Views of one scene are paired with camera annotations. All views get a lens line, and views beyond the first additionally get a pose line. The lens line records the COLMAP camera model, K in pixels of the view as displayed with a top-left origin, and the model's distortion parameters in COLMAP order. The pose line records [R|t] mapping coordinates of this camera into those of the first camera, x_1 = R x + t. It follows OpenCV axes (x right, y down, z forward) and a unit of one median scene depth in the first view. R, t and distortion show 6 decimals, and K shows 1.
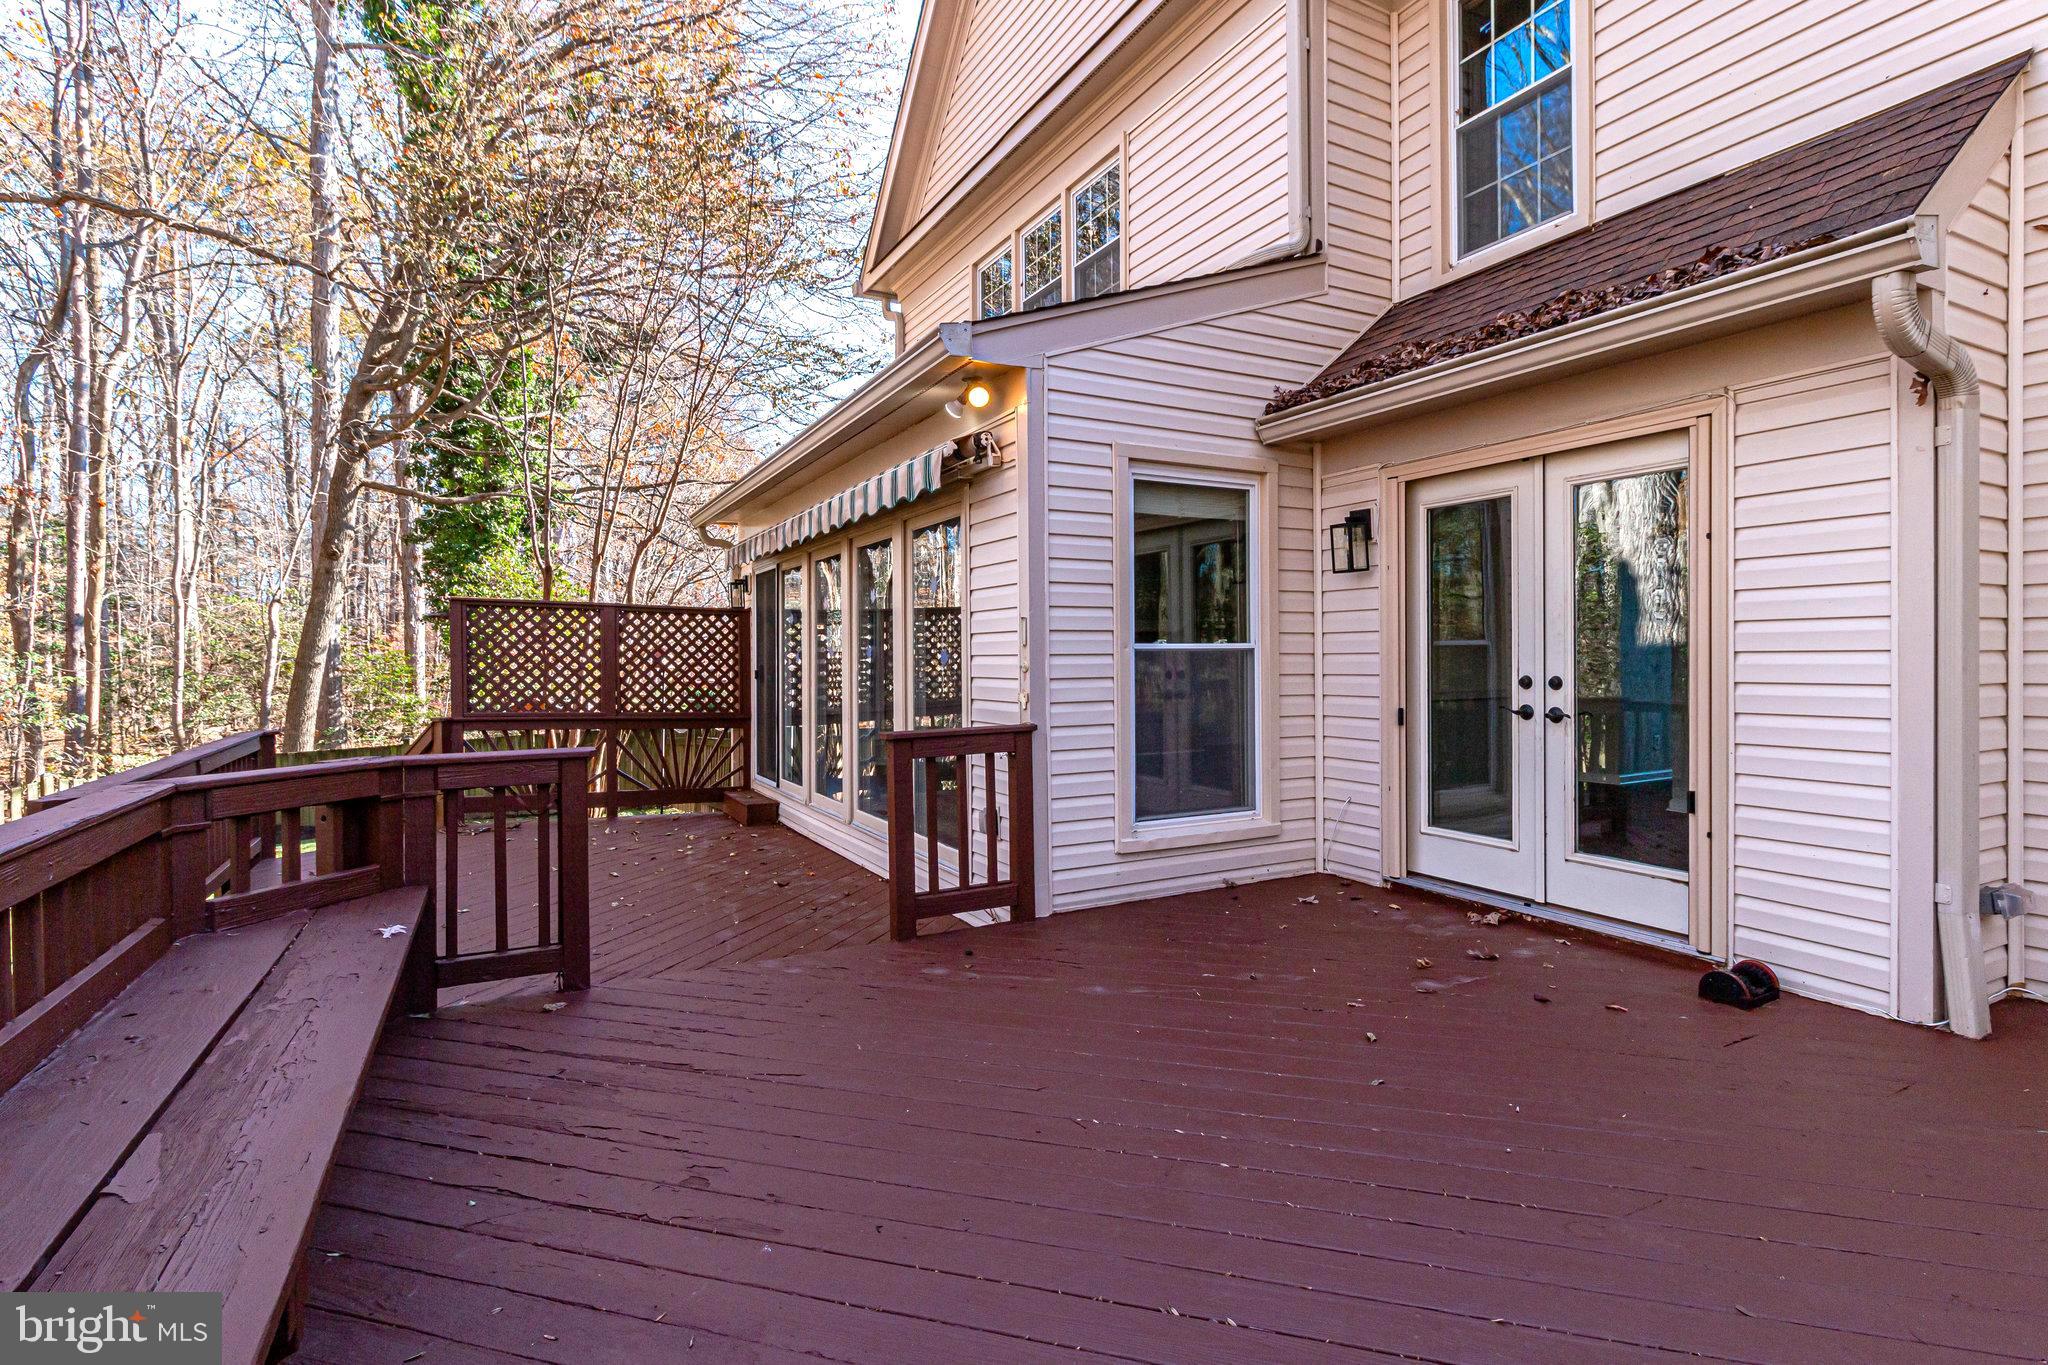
lens RADIAL K [[1021.9, 0, 1035.9], [0, 1021.9, 668.9], [0, 0, 1]] dist [-0.002492, -0.000673]
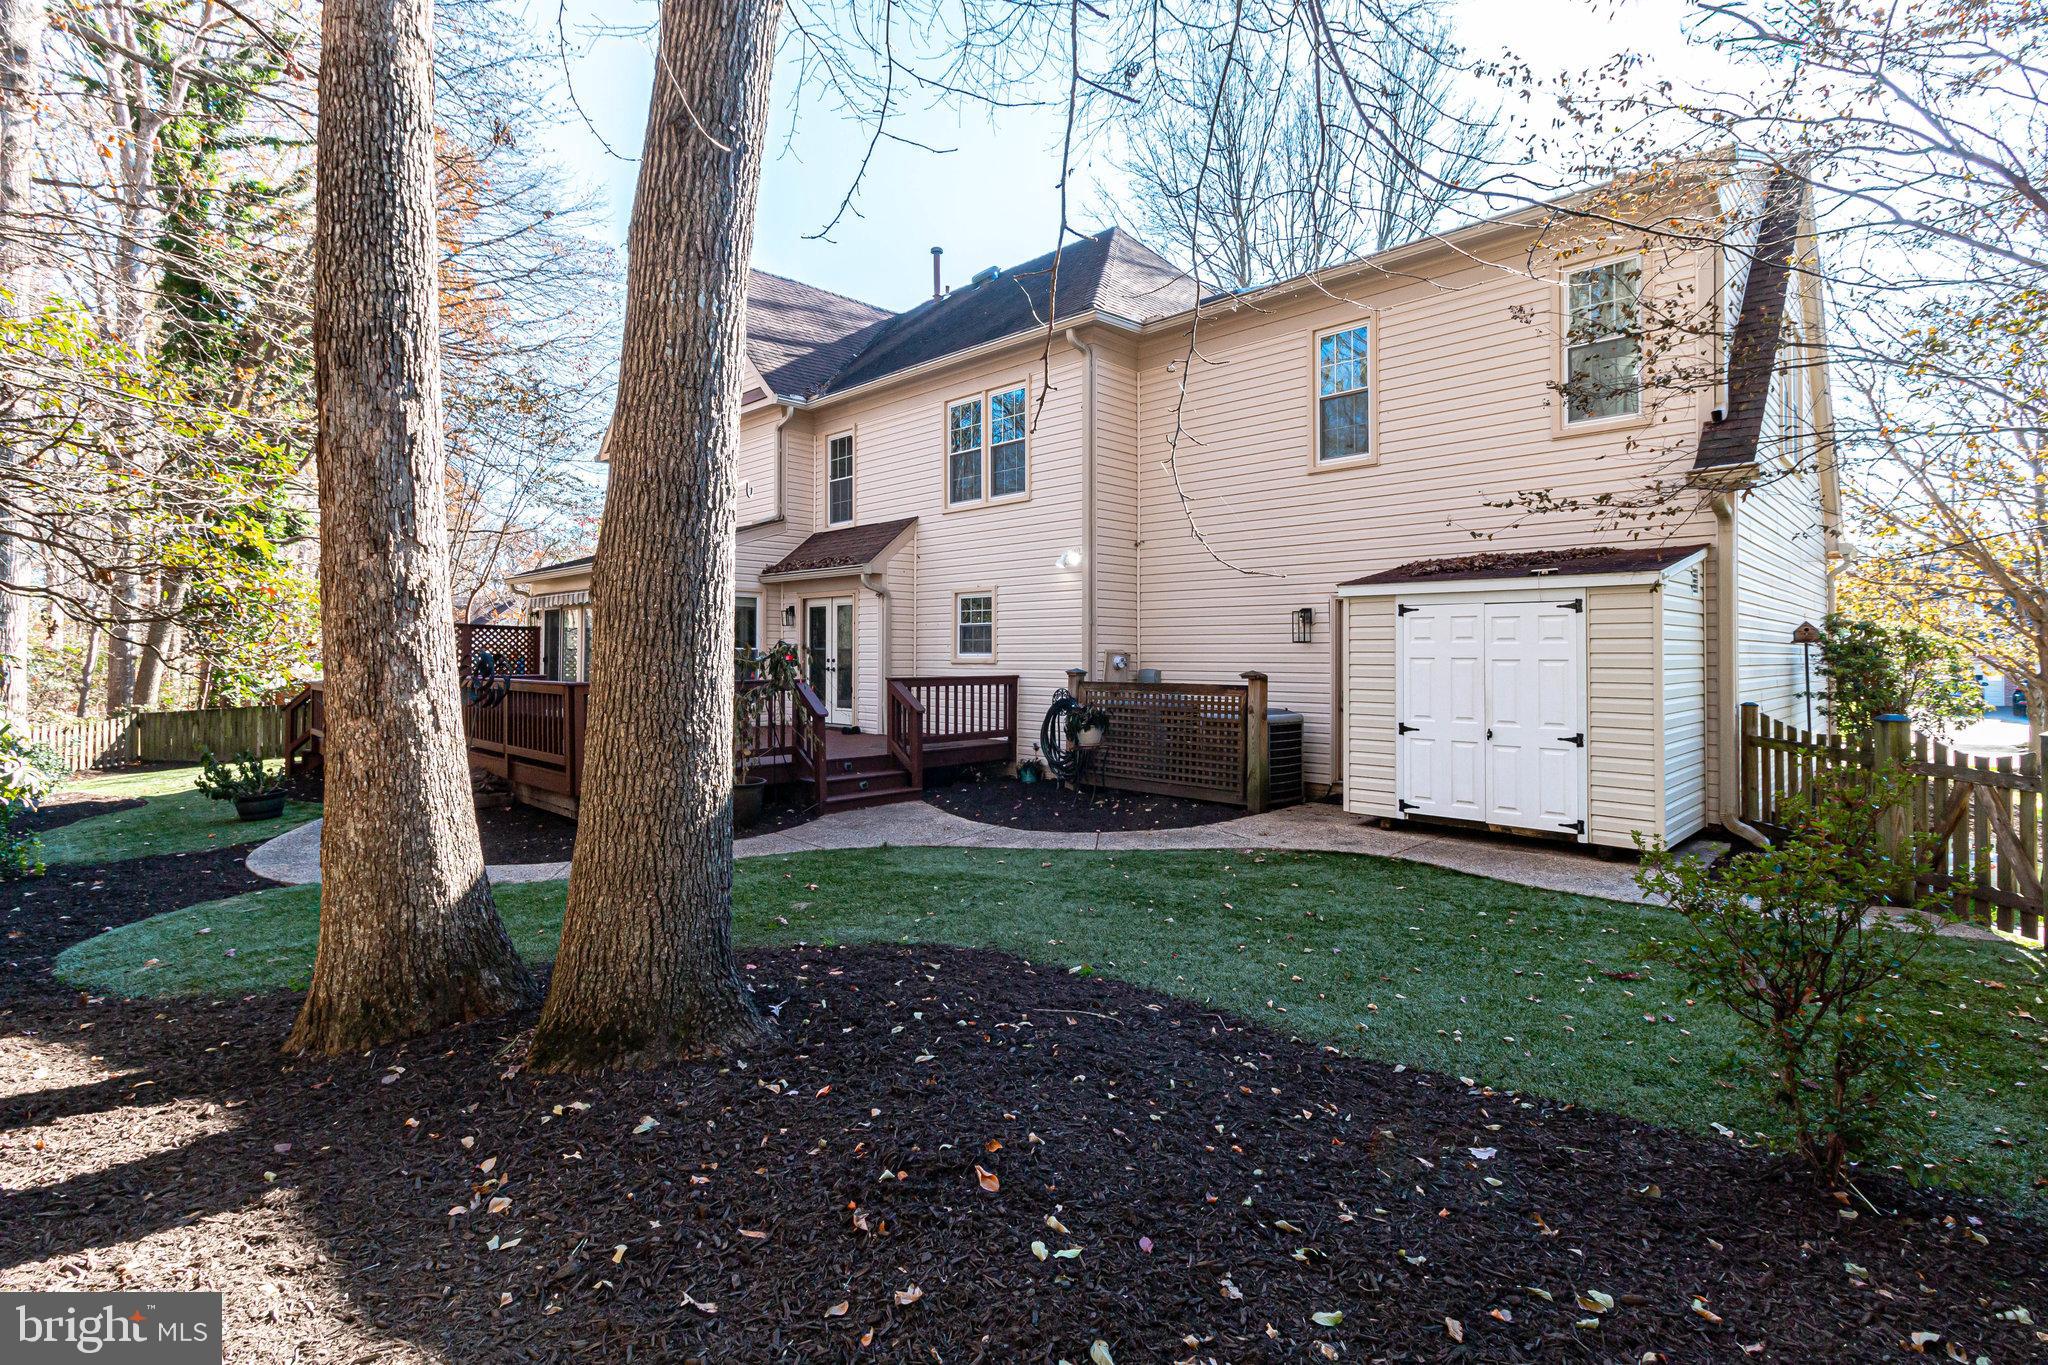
lens RADIAL K [[959.9, 0, 1037.1], [0, 959.9, 657.3], [0, 0, 1]] dist [0.002733, 0.000330]
pose [[0.950684, 0.009649, 0.310012, 0.070420], [-0.006099, 0.999904, -0.012418, 0.019690], [-0.310102, 0.009915, 0.950651, -1.196470]]
